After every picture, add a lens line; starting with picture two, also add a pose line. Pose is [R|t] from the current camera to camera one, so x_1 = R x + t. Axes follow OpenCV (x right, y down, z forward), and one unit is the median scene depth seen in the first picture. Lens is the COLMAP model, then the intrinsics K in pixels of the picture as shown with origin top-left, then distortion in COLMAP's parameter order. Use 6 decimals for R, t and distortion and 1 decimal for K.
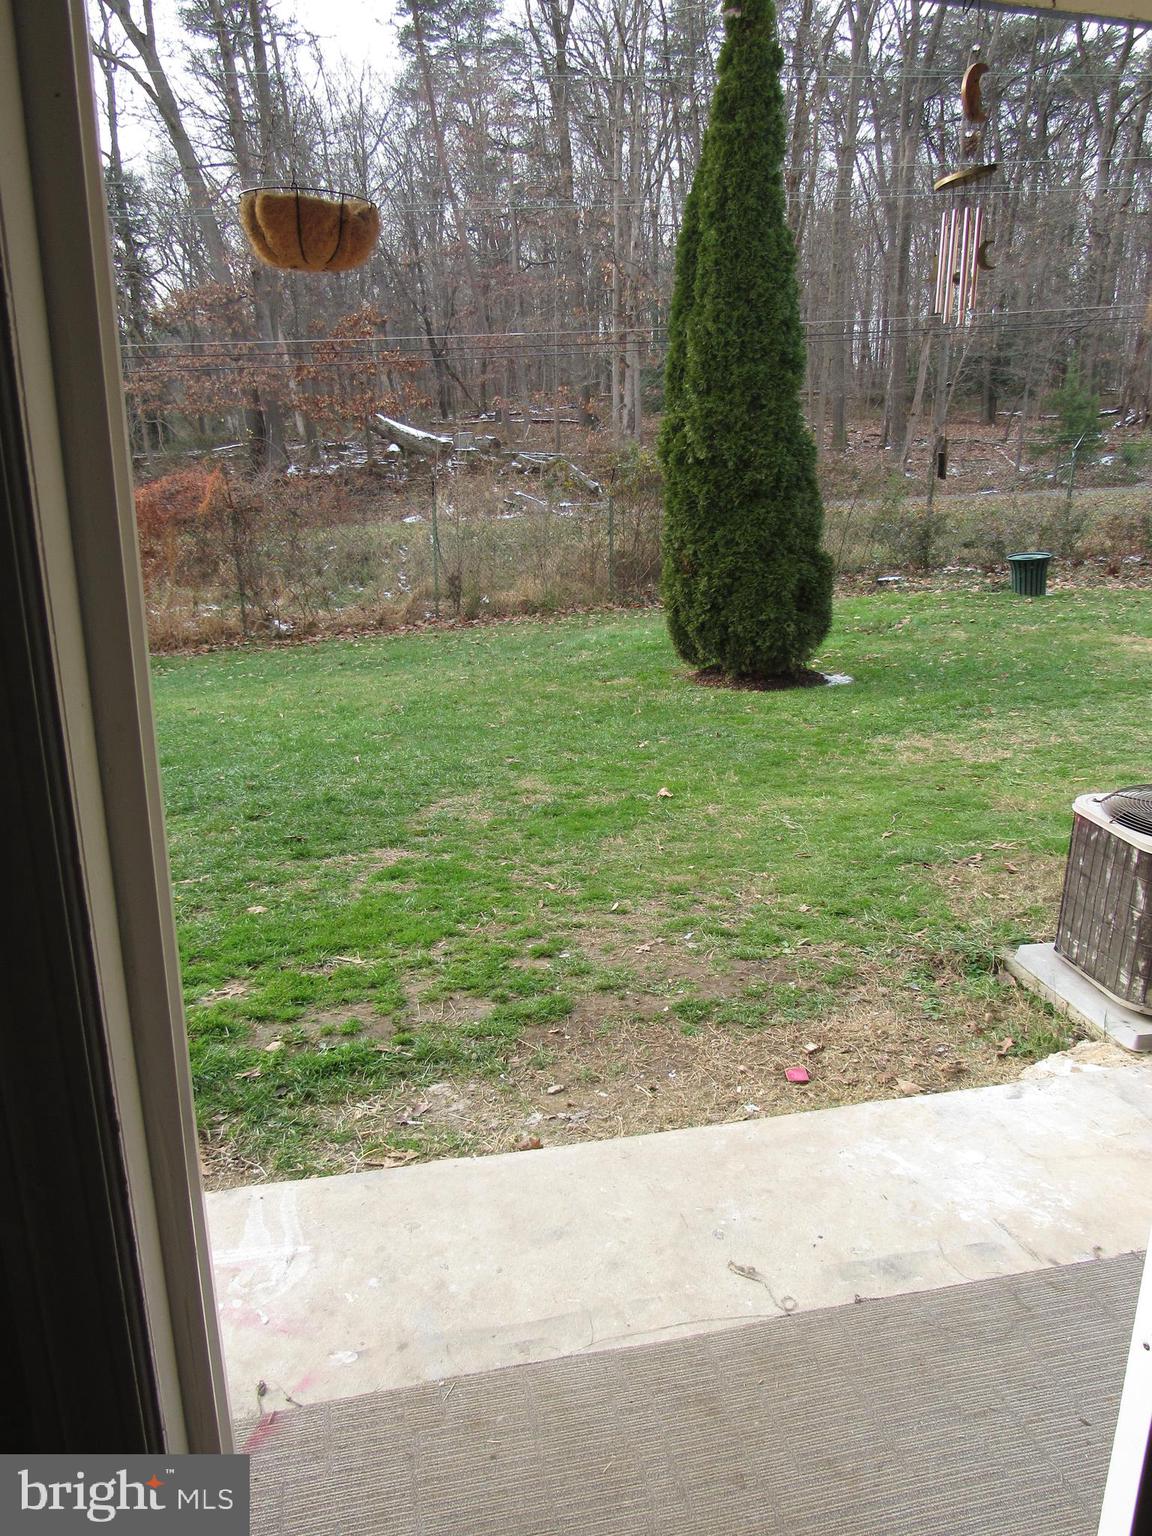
lens RADIAL K [[1114.6, 0, 576.7], [0, 1114.6, 748.1], [0, 0, 1]] dist [-0.021244, 0.009473]
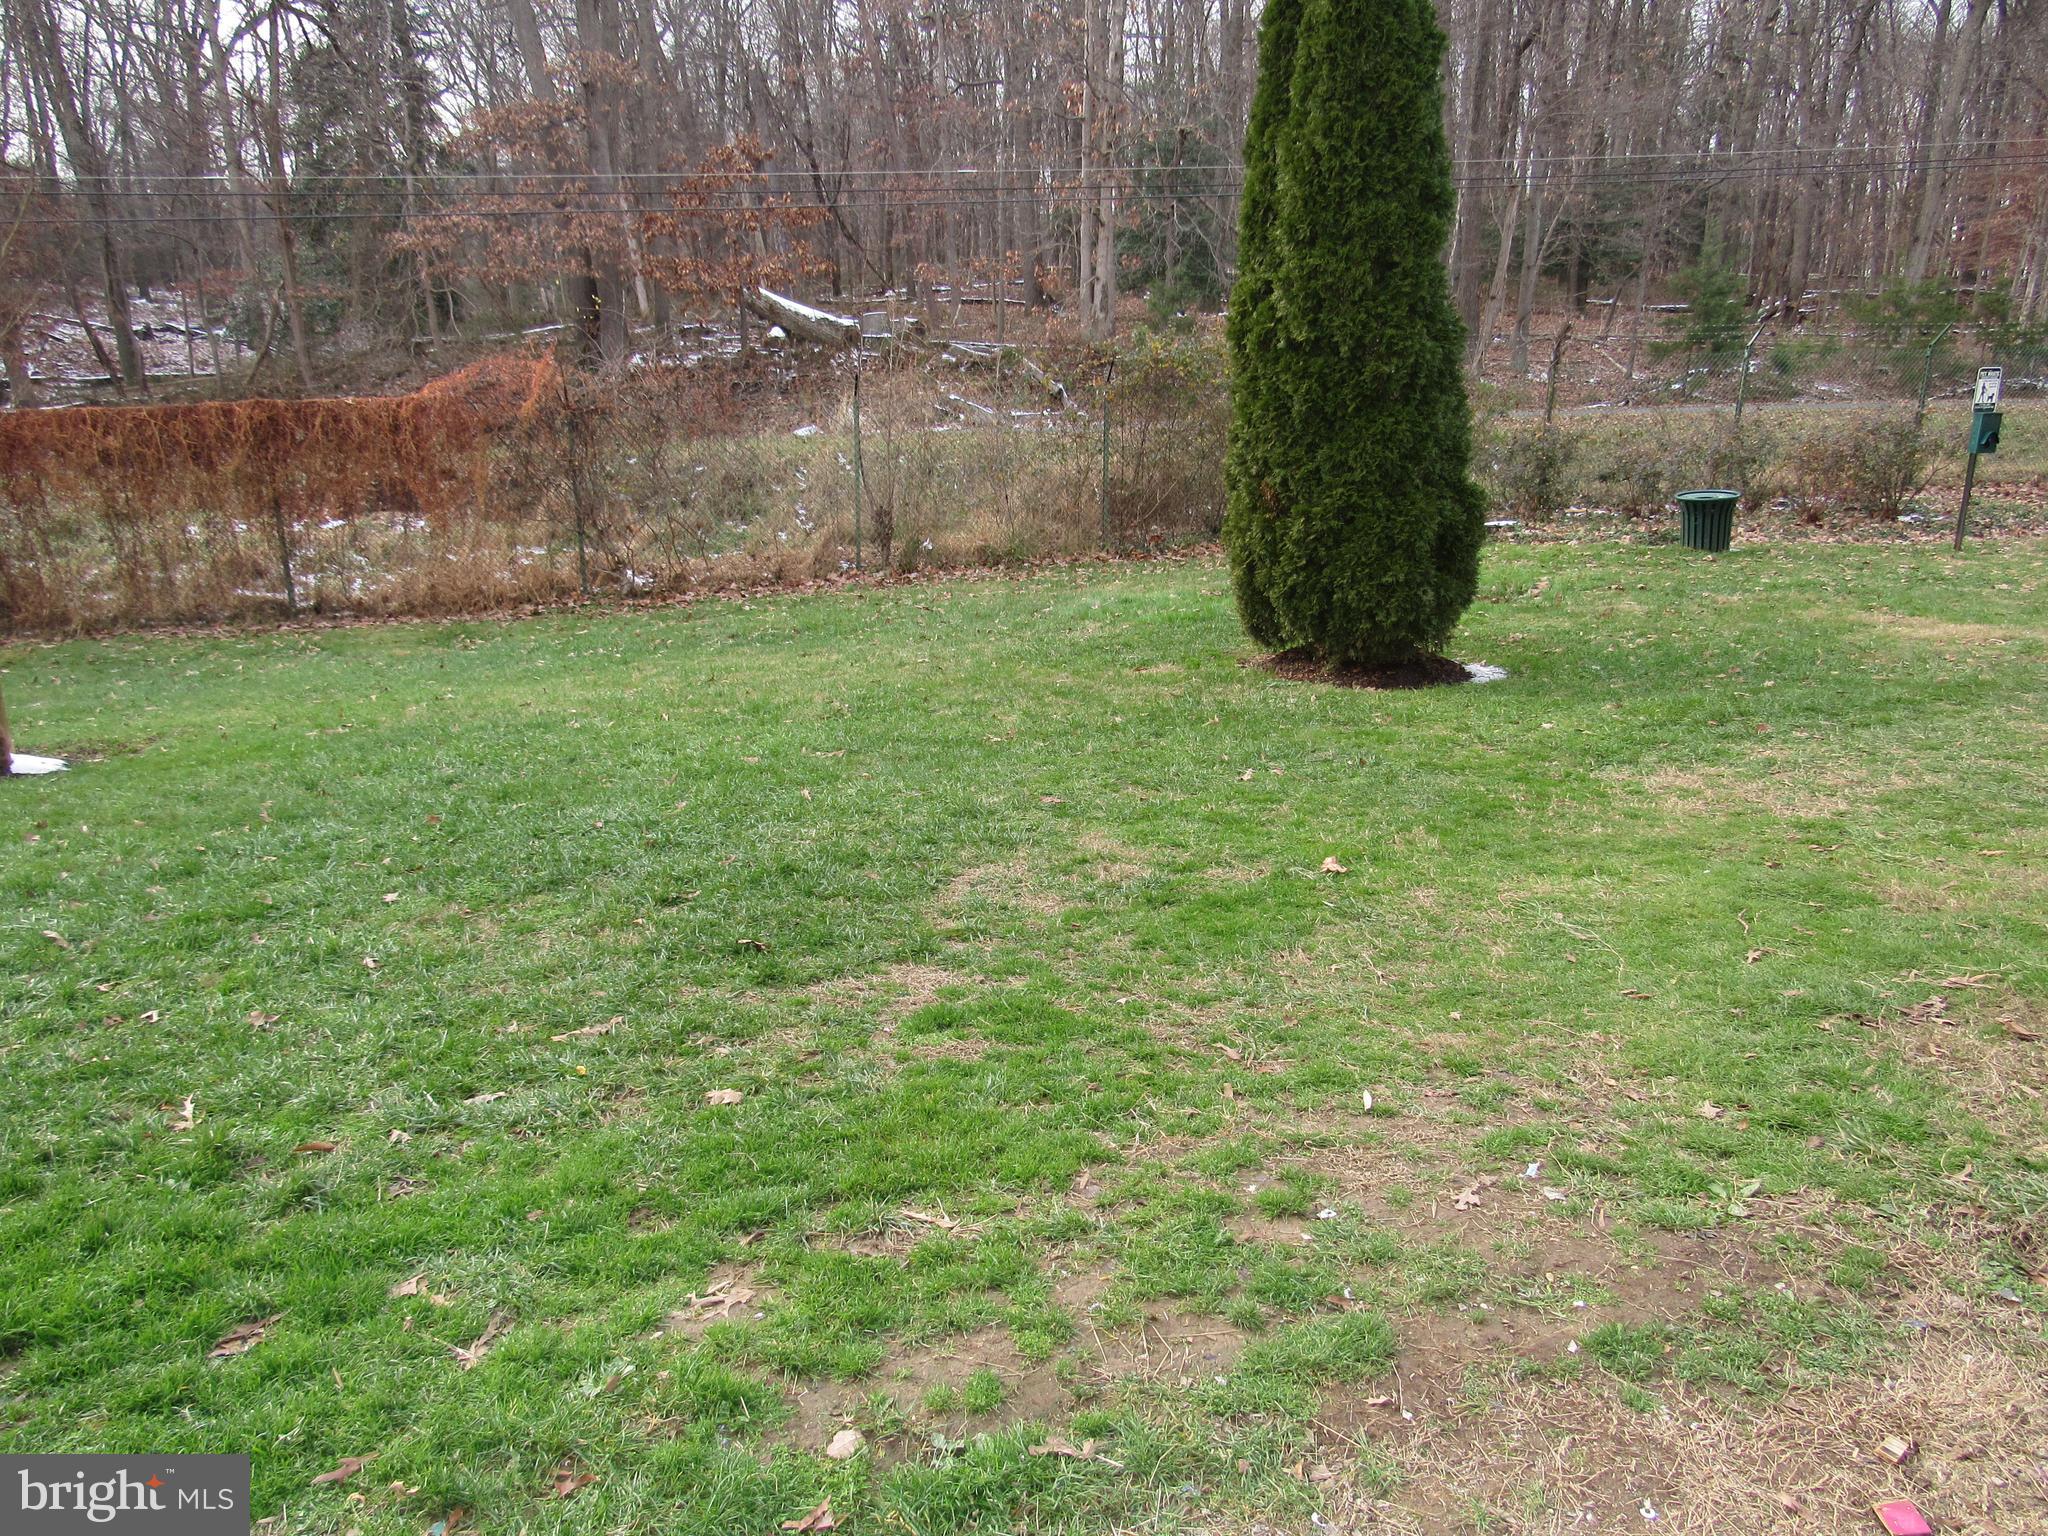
lens RADIAL K [[1486.1, 0, 1020.6], [0, 1486.1, 747.8], [0, 0, 1]] dist [-0.021244, 0.009473]
pose [[0.999772, 0.011916, 0.017726, -0.068439], [-0.011980, 0.999922, 0.003514, -0.016484], [-0.017683, -0.003726, 0.999837, 0.108766]]
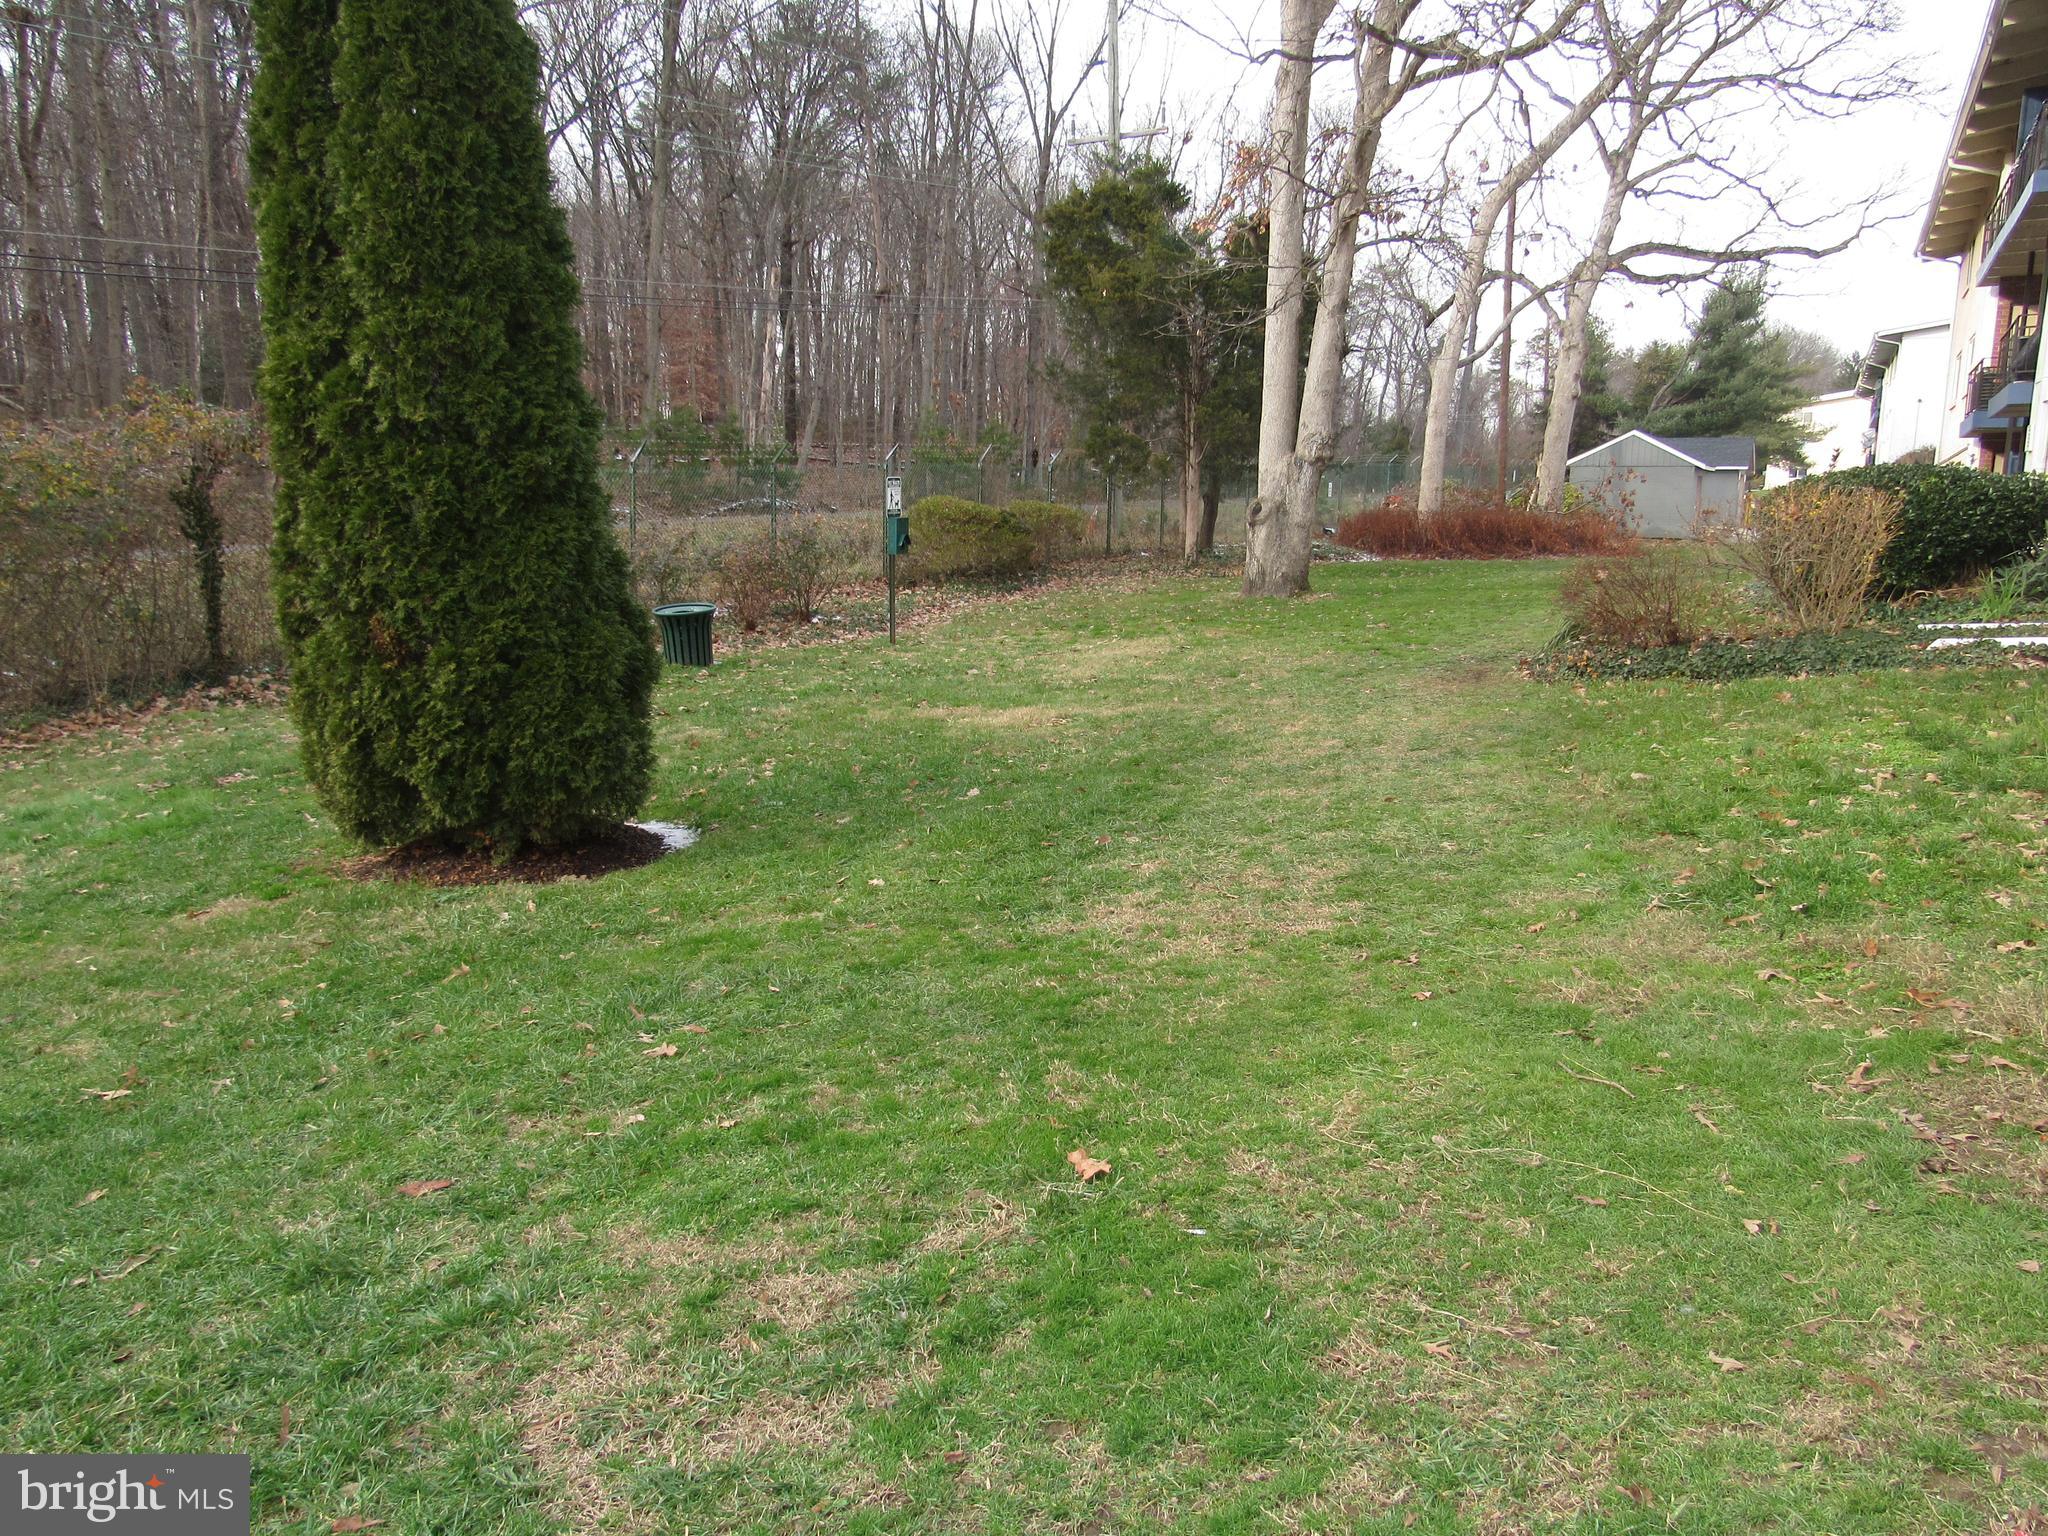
lens RADIAL K [[1486.1, 0, 1034.6], [0, 1486.1, 749.9], [0, 0, 1]] dist [-0.021244, 0.009473]
pose [[0.669867, -0.114401, 0.733615, -0.193959], [0.178406, 0.983911, -0.009471, -0.066119], [-0.720729, 0.137226, 0.679499, 0.387866]]
